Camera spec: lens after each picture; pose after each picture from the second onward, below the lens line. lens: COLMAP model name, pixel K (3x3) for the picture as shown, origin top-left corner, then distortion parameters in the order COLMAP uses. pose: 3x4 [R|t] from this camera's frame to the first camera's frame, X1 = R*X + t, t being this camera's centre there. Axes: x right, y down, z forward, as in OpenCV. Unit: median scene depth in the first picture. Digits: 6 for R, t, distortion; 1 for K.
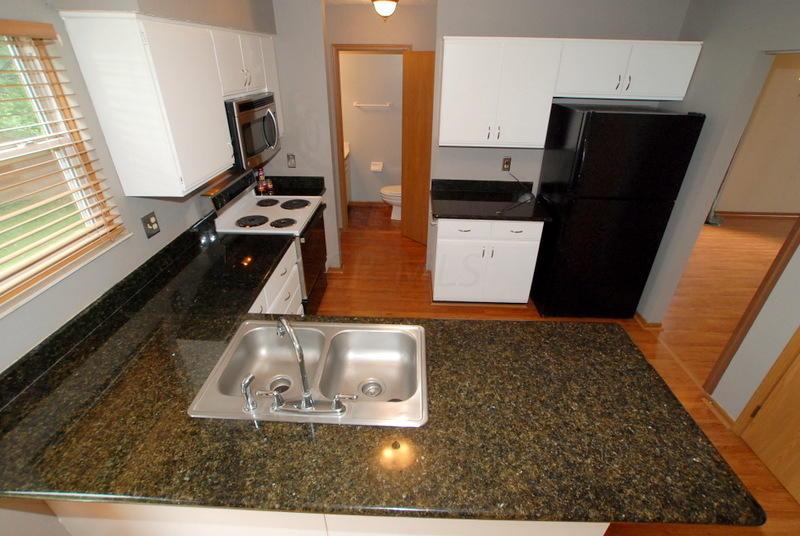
lens RADIAL K [[384.1, 0, 399.8], [0, 384.1, 276.2], [0, 0, 1]] dist [-0.073792, 0.031917]
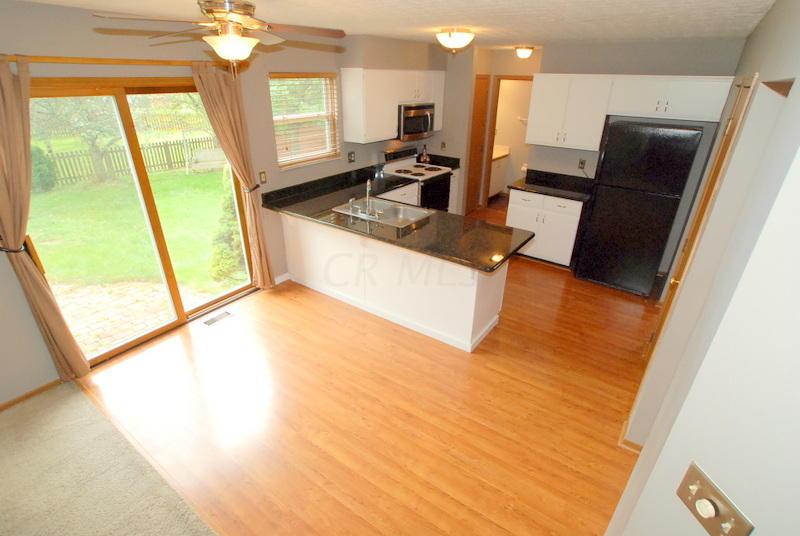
lens RADIAL K [[384.1, 0, 399.8], [0, 384.1, 276.2], [0, 0, 1]] dist [-0.073792, 0.031917]
pose [[0.824268, 0.261807, -0.502035, 0.644510], [-0.284322, 0.958166, 0.032860, 0.279855], [0.489635, 0.115654, 0.864223, -0.524841]]
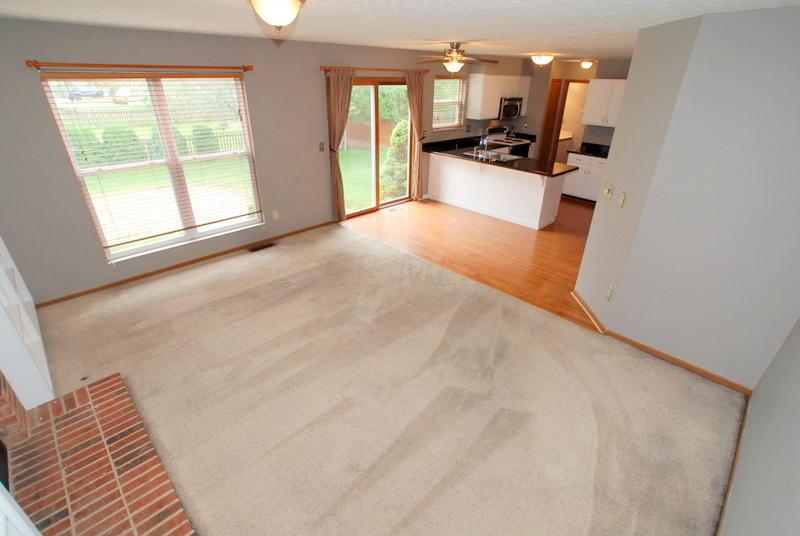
lens RADIAL K [[373.6, 0, 405.4], [0, 373.6, 272.6], [0, 0, 1]] dist [-0.065701, 0.028966]
pose [[0.723730, 0.327086, -0.607642, 1.092084], [-0.354151, 0.931781, 0.079756, 0.791893], [0.592277, 0.157475, 0.790196, -1.413883]]
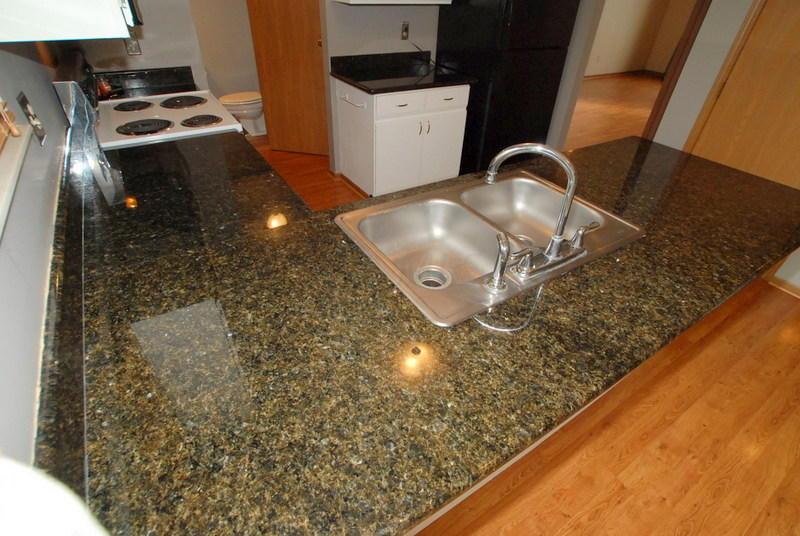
lens RADIAL K [[394.1, 0, 400.0], [0, 394.1, 268.0], [0, 0, 1]] dist [-0.019549, 0.000078]
pose [[0.830078, -0.321469, 0.455663, -0.410851], [0.254544, 0.945448, 0.203310, 0.055621], [-0.496164, -0.052777, 0.866624, 0.208443]]
